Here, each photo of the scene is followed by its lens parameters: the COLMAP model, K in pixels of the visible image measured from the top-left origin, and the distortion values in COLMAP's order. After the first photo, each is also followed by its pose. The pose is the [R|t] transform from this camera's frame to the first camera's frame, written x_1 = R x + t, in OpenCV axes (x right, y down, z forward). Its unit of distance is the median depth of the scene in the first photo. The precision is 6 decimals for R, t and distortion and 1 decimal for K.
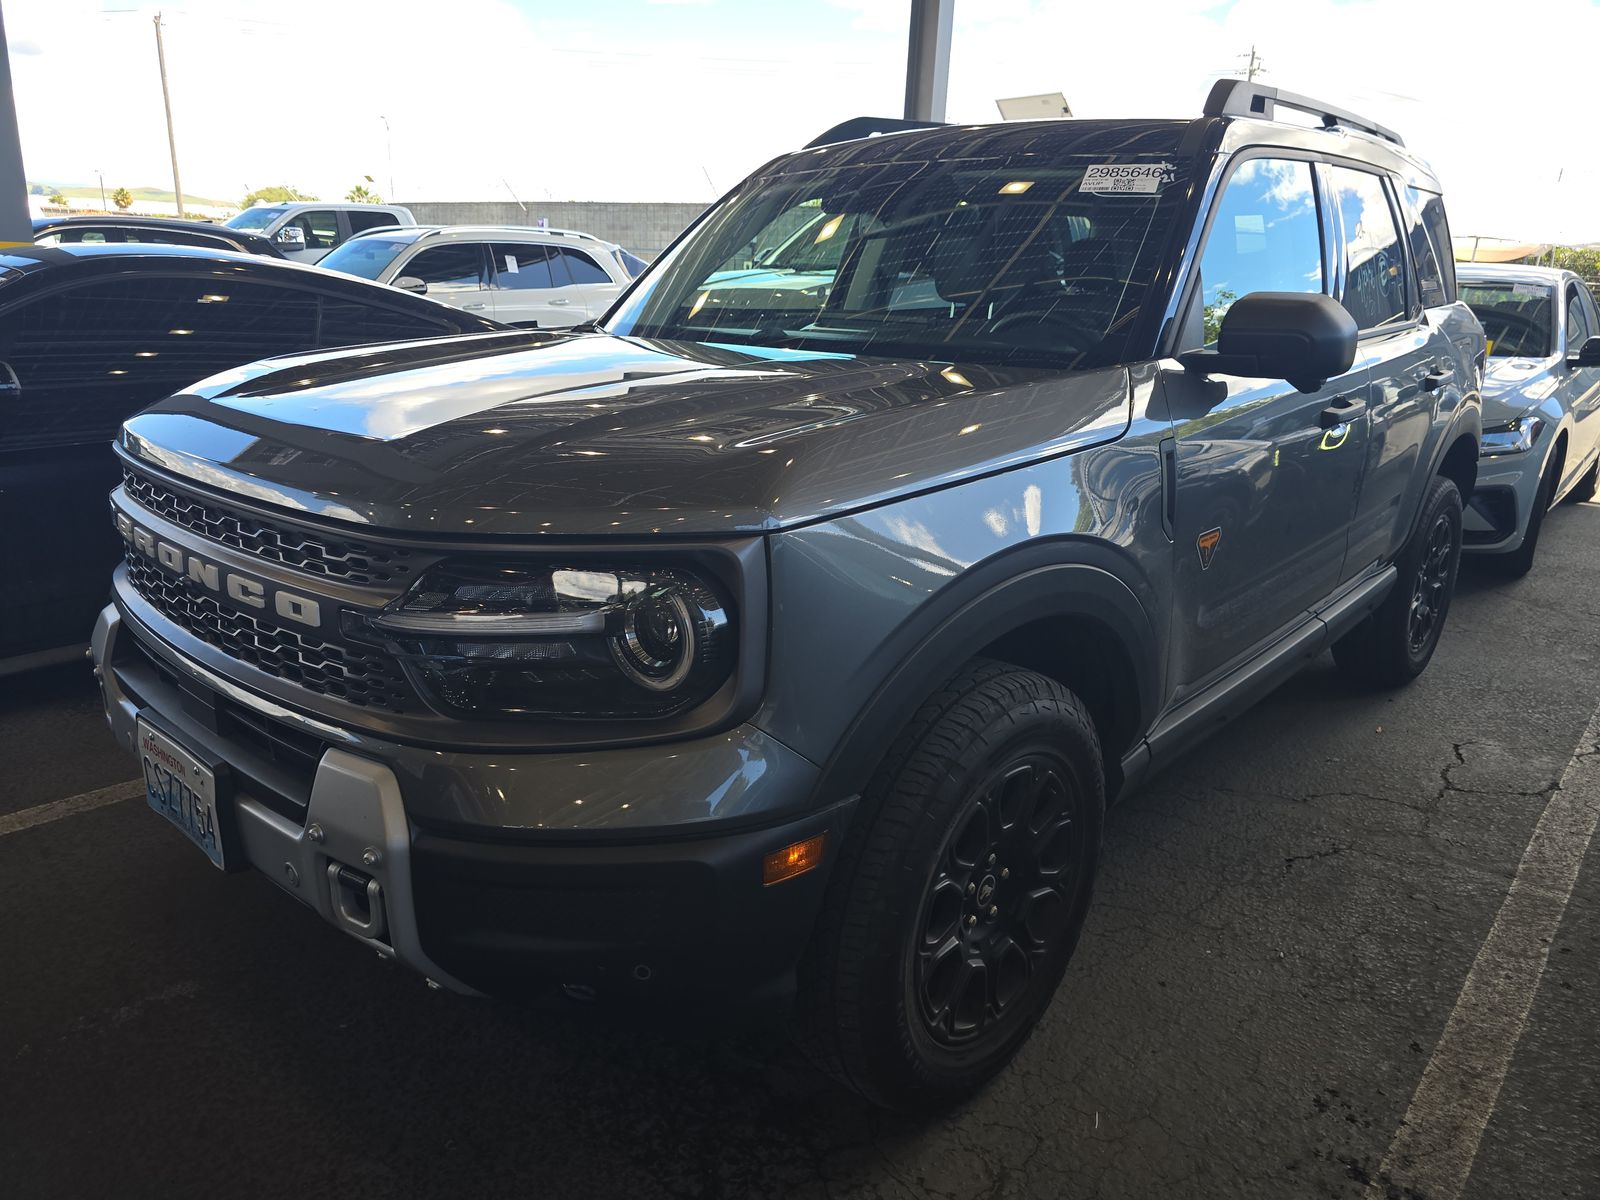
lens RADIAL K [[1115.7, 0, 792.8], [0, 1115.7, 595.3], [0, 0, 1]] dist [0.047177, -0.049354]
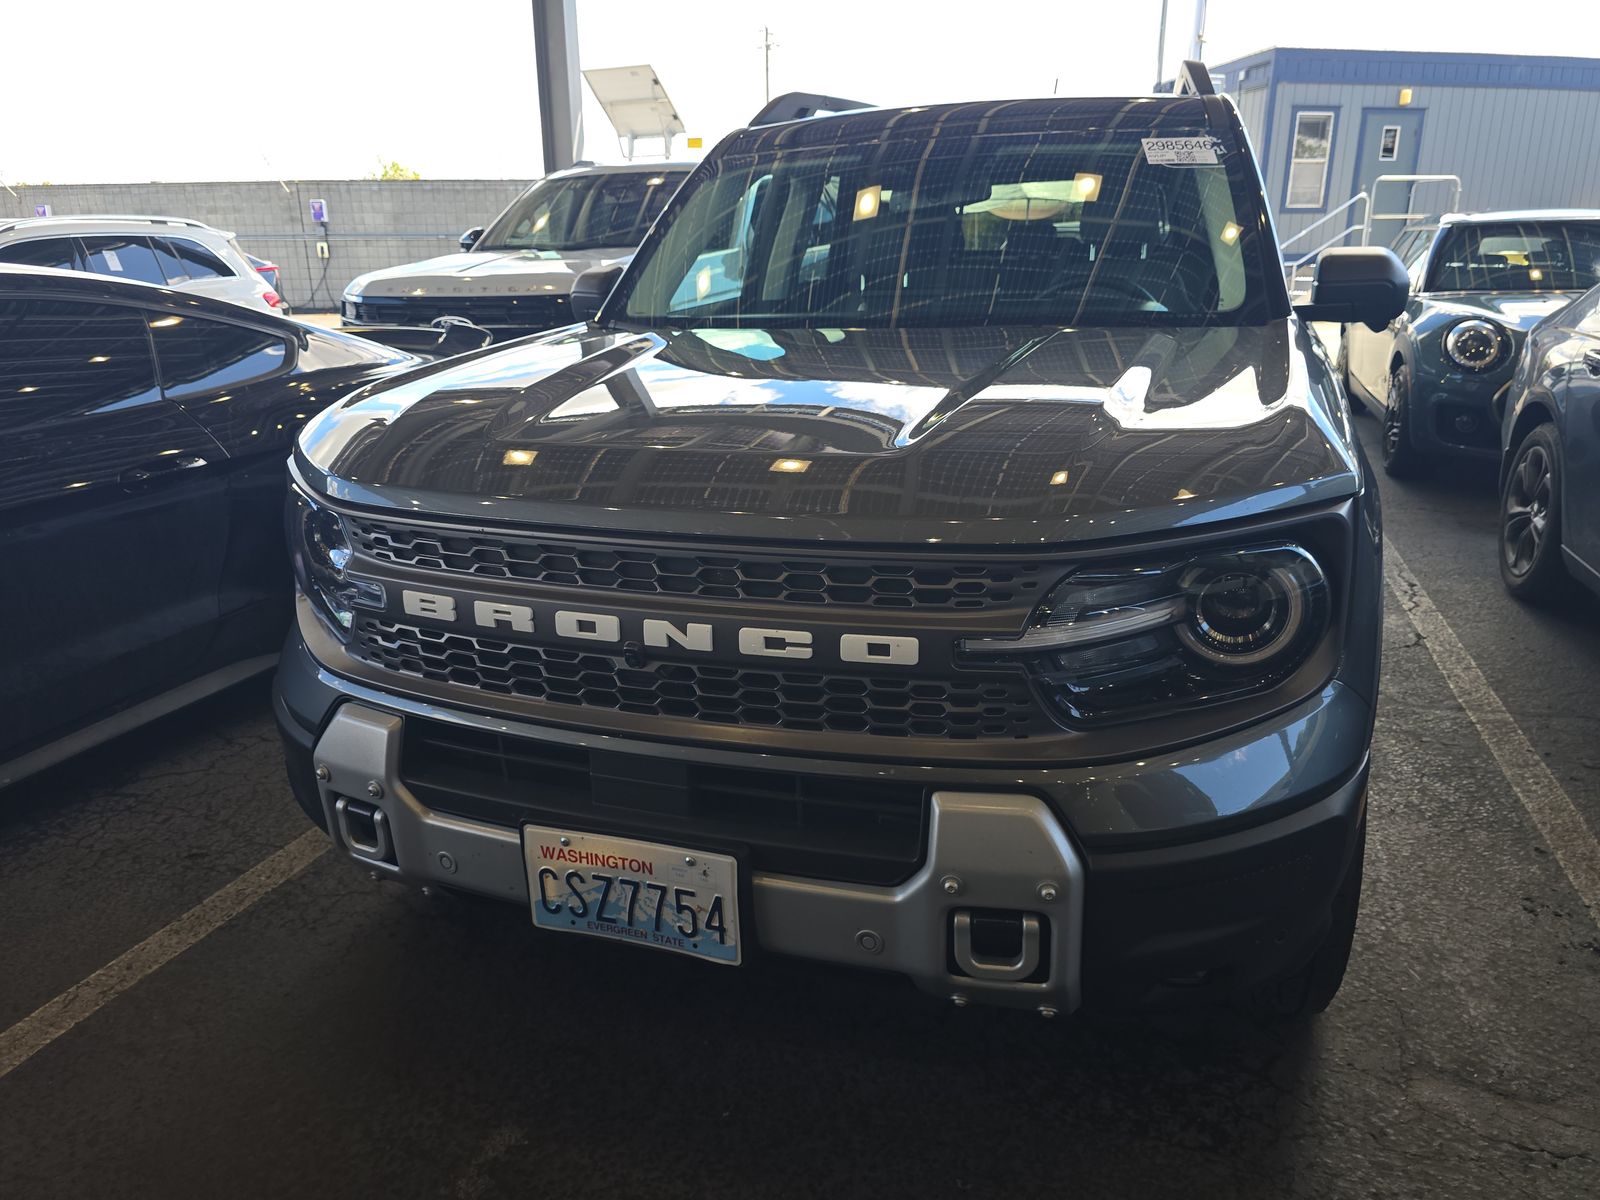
lens RADIAL K [[1115.7, 0, 792.8], [0, 1115.7, 595.3], [0, 0, 1]] dist [0.047177, -0.049354]
pose [[0.917980, -0.158765, 0.363464, -0.445944], [0.150676, 0.987282, 0.050702, -0.047332], [-0.366892, 0.008222, 0.930227, 0.102620]]
